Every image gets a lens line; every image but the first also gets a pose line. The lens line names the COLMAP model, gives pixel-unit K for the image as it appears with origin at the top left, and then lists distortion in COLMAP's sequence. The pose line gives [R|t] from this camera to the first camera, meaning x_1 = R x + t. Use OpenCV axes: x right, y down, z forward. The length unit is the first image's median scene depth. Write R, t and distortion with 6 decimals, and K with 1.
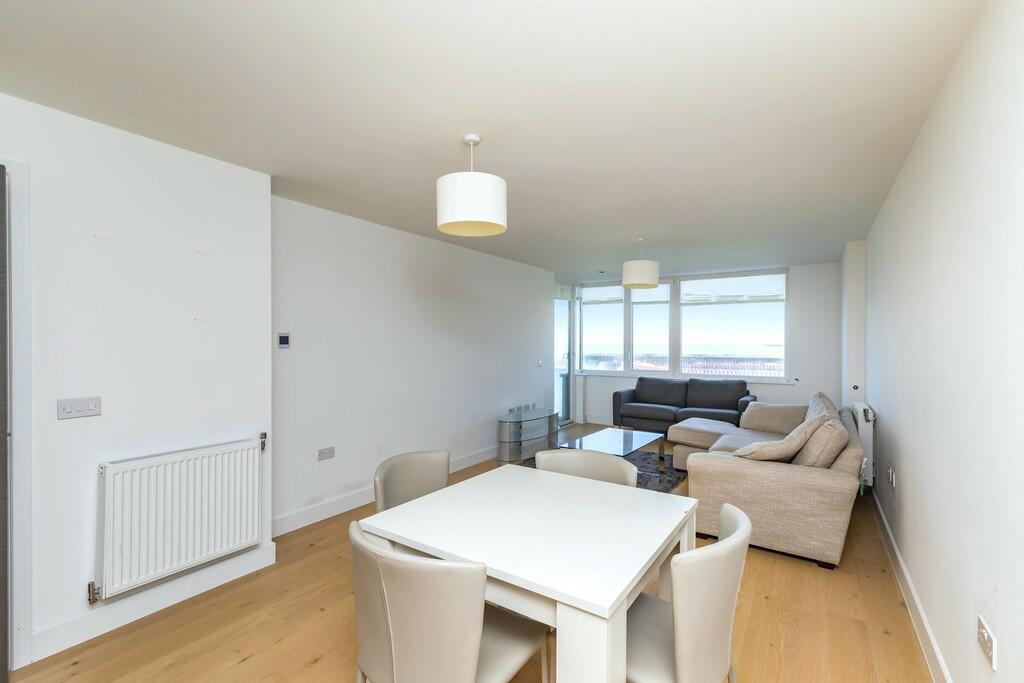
lens RADIAL K [[509.6, 0, 512.0], [0, 509.6, 341.5], [0, 0, 1]] dist [0.000577, 0.000087]
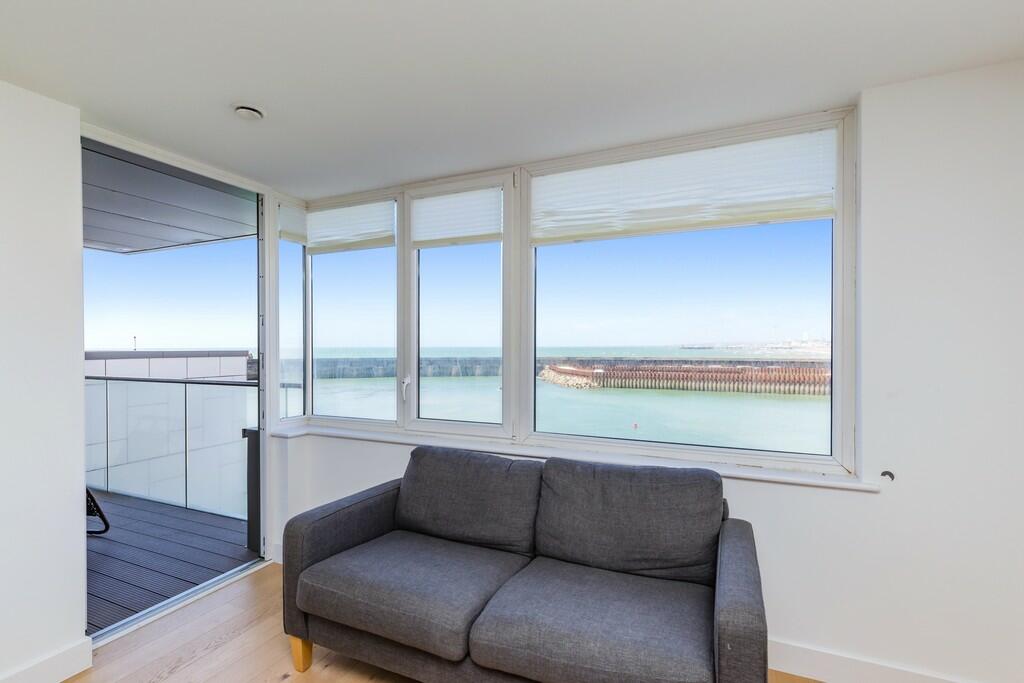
lens RADIAL K [[461.0, 0, 509.1], [0, 461.0, 349.2], [0, 0, 1]] dist [0.001714, 0.000232]
pose [[0.993873, -0.003651, 0.110466, 0.277541], [0.002427, 0.999934, 0.011210, -0.000255], [-0.110499, -0.010873, 0.993817, 0.672857]]
